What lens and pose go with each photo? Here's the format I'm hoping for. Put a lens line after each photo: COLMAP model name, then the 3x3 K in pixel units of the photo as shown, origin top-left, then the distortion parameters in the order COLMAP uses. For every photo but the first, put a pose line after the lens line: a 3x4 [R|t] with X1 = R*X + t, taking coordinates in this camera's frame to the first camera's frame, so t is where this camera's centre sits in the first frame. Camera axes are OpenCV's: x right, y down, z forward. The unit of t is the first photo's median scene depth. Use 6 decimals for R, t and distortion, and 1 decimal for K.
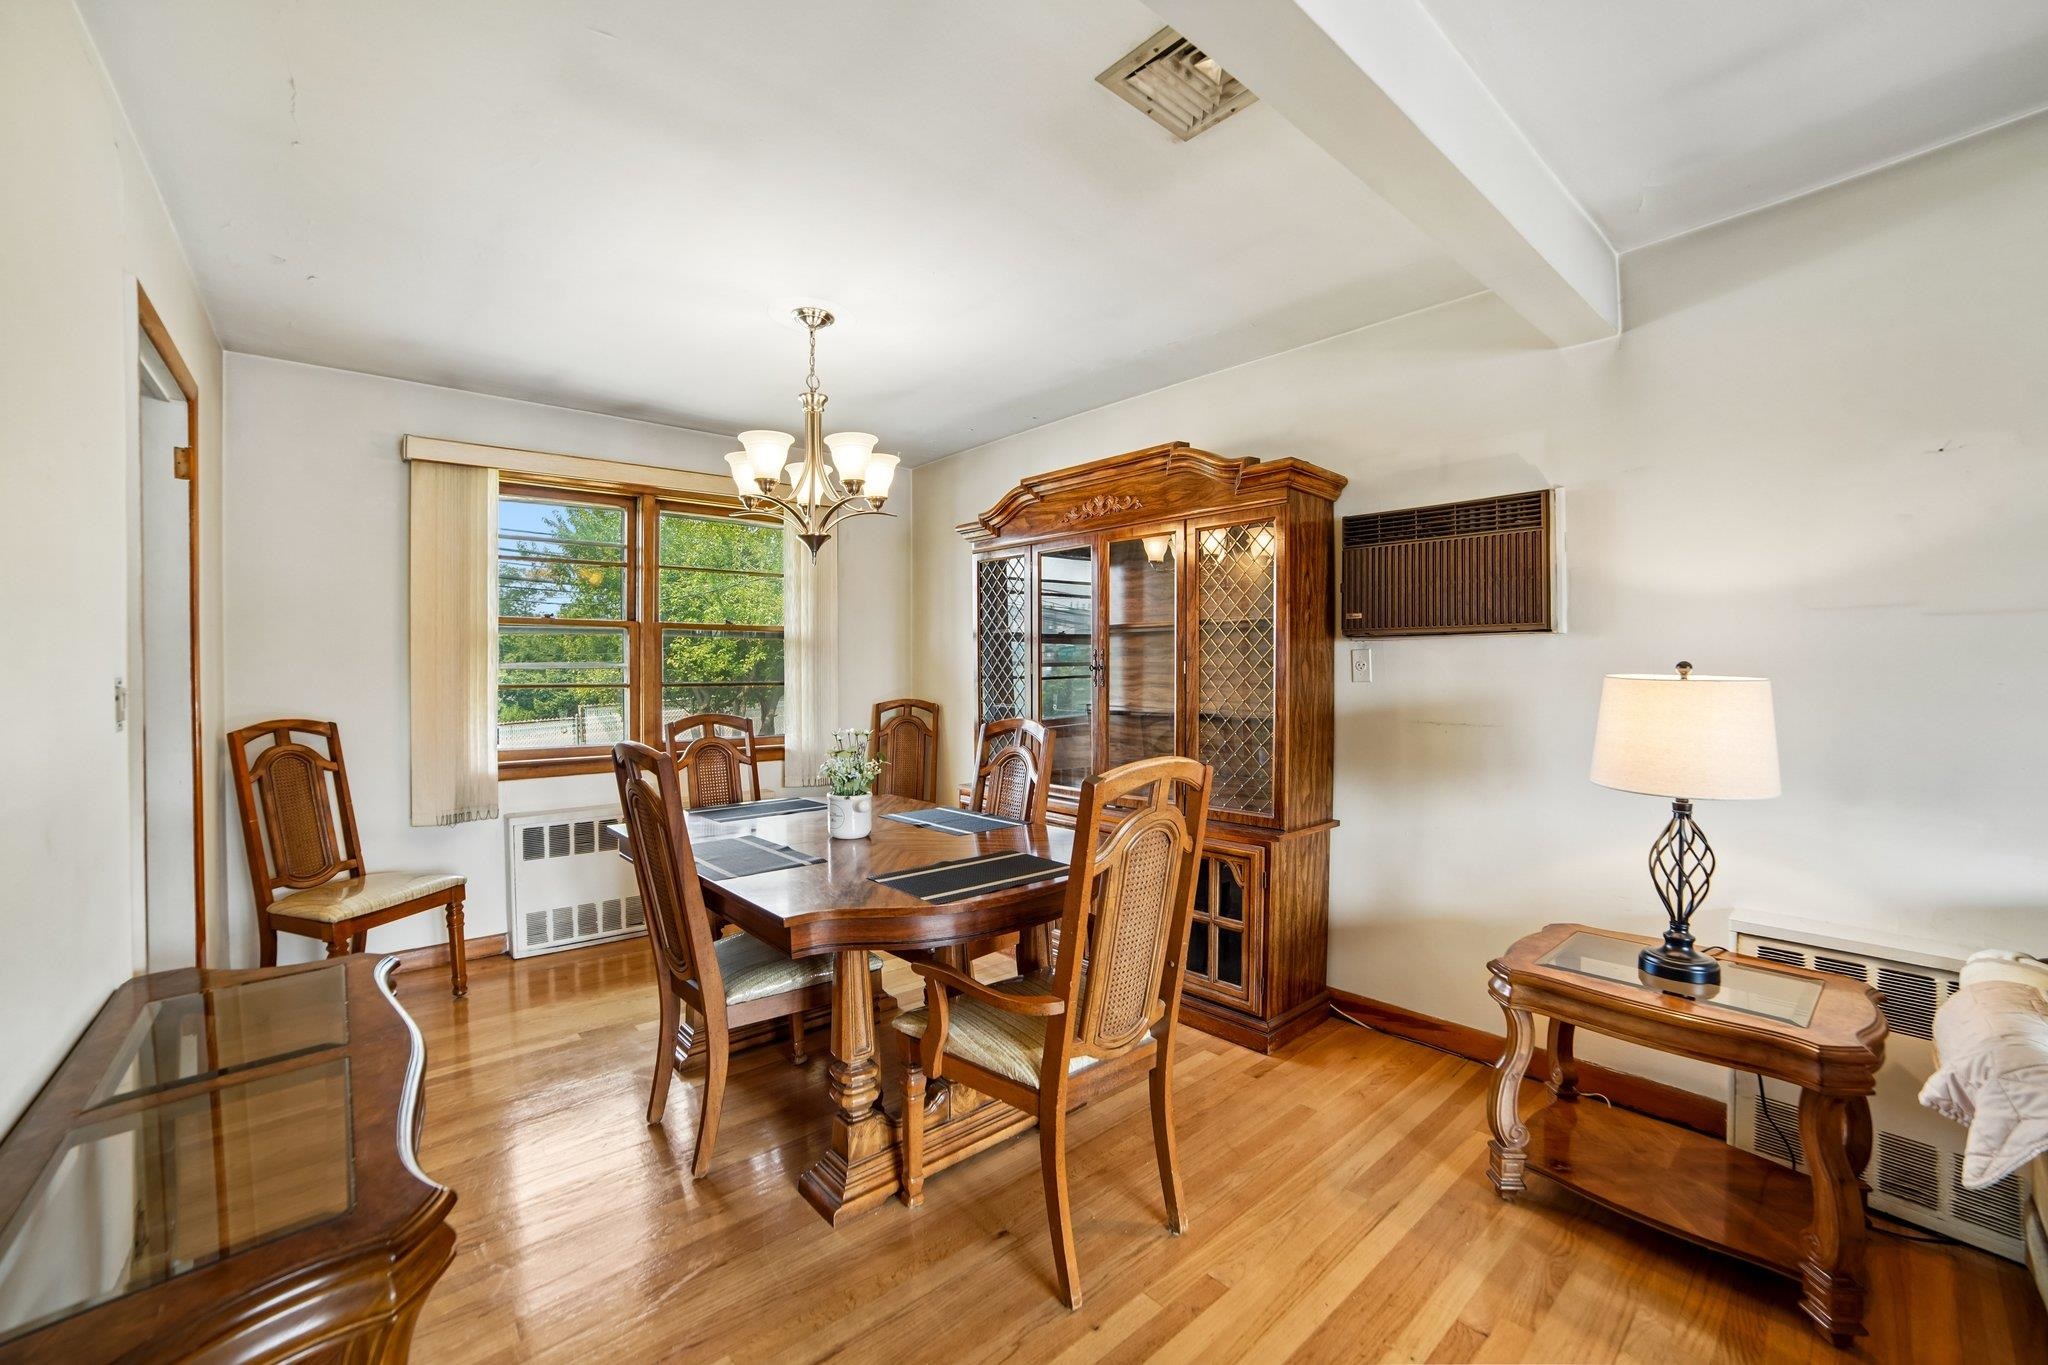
lens RADIAL K [[849.3, 0, 1024.7], [0, 849.3, 668.5], [0, 0, 1]] dist [-0.034784, 0.000193]
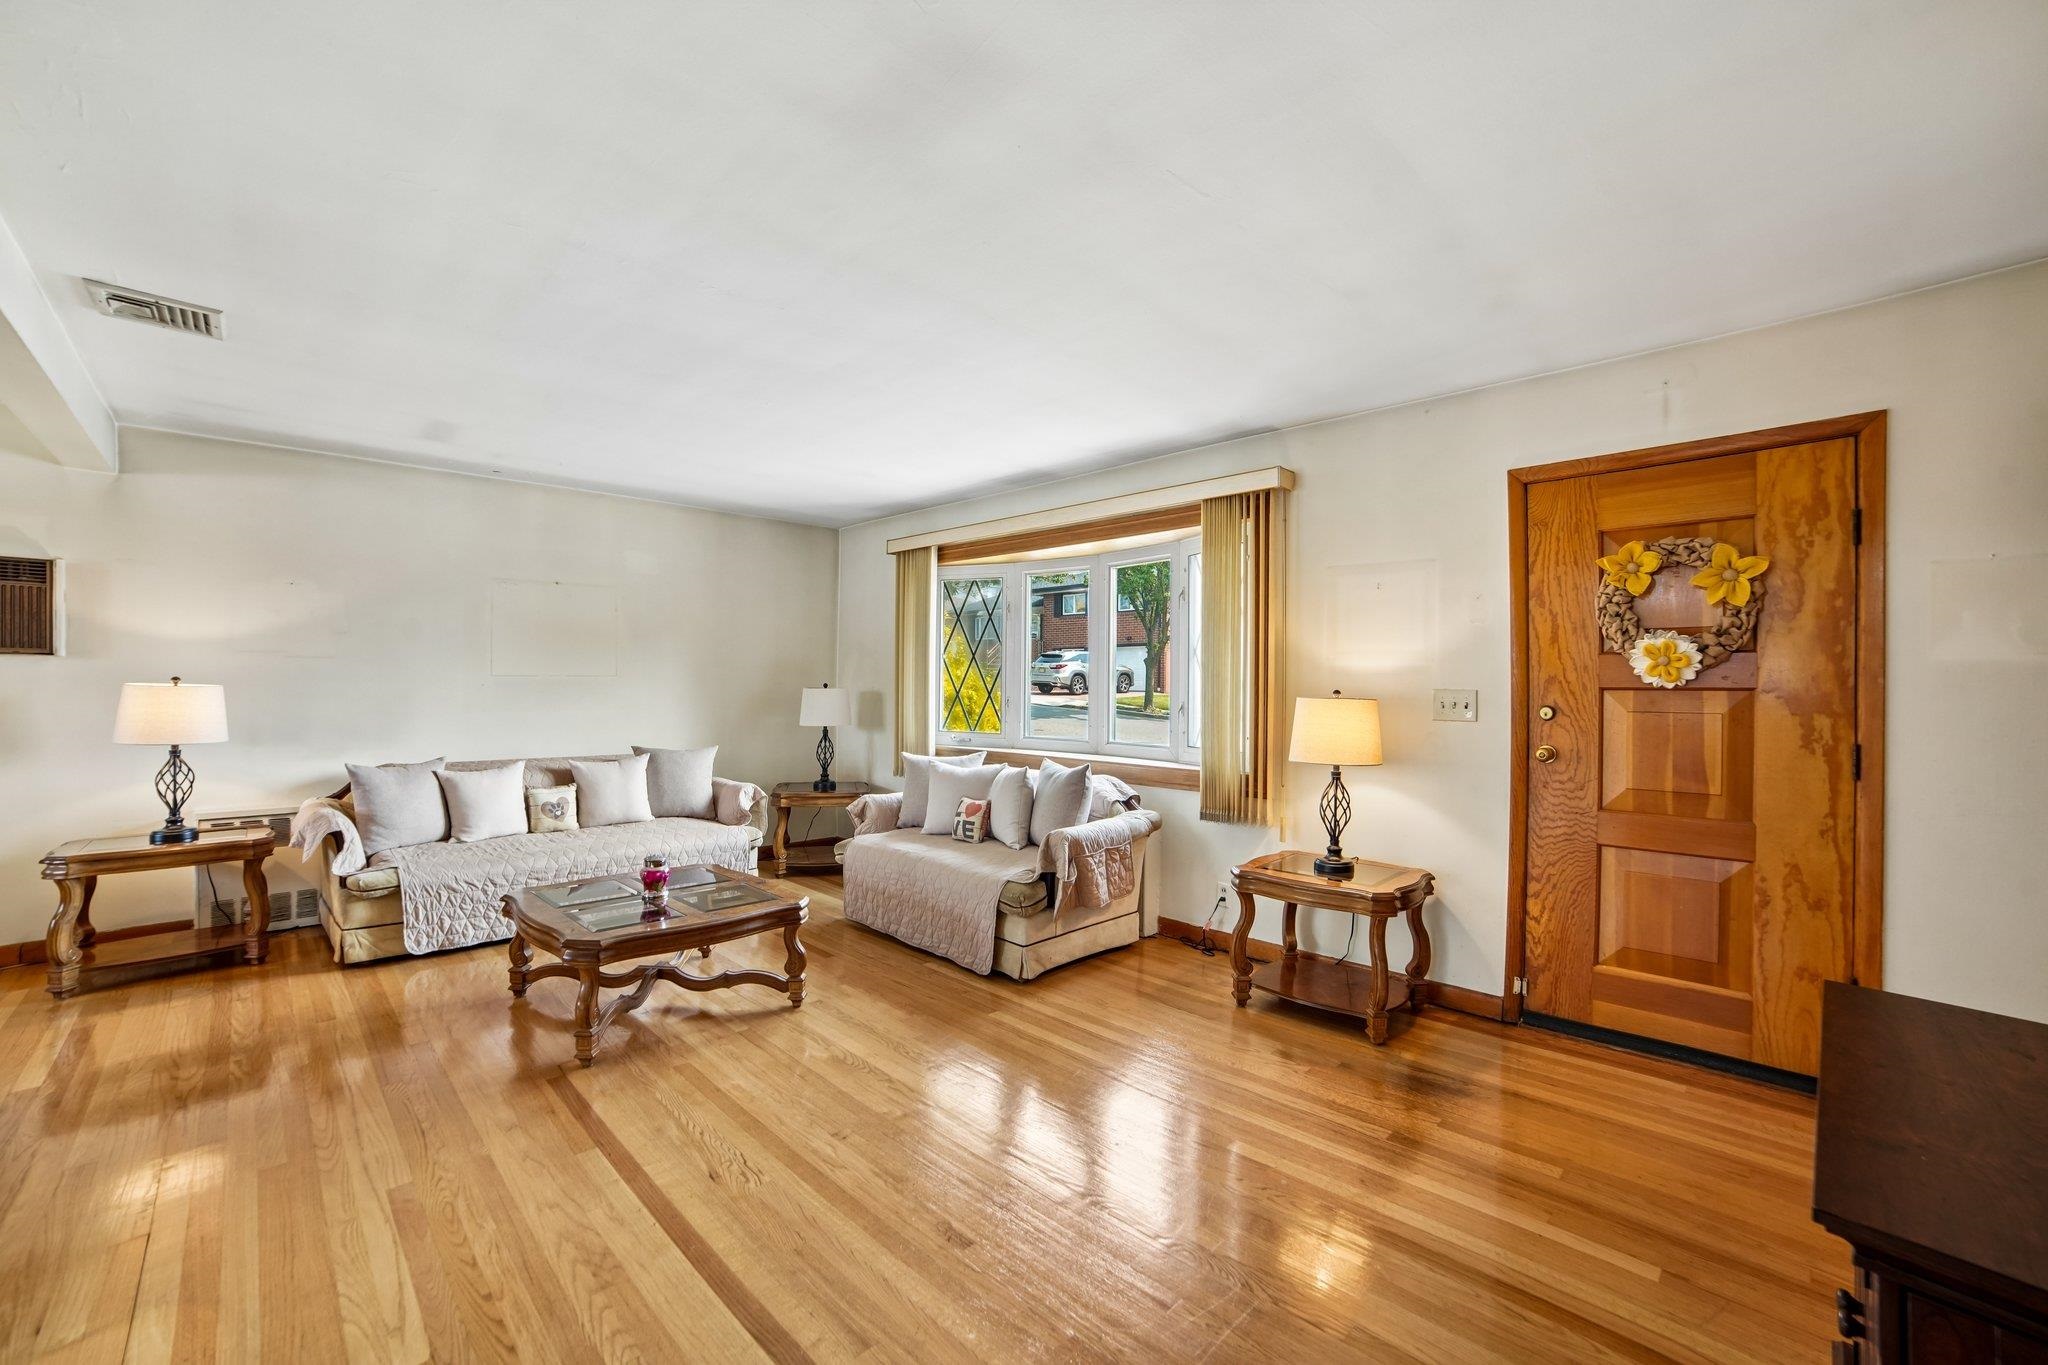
lens RADIAL K [[849.3, 0, 1024.7], [0, 849.3, 668.5], [0, 0, 1]] dist [-0.034784, 0.000193]
pose [[-0.015453, 0.001351, 0.999880, -1.136024], [0.005987, 0.999981, -0.001258, -0.012917], [-0.999863, 0.005967, -0.015461, -0.948203]]
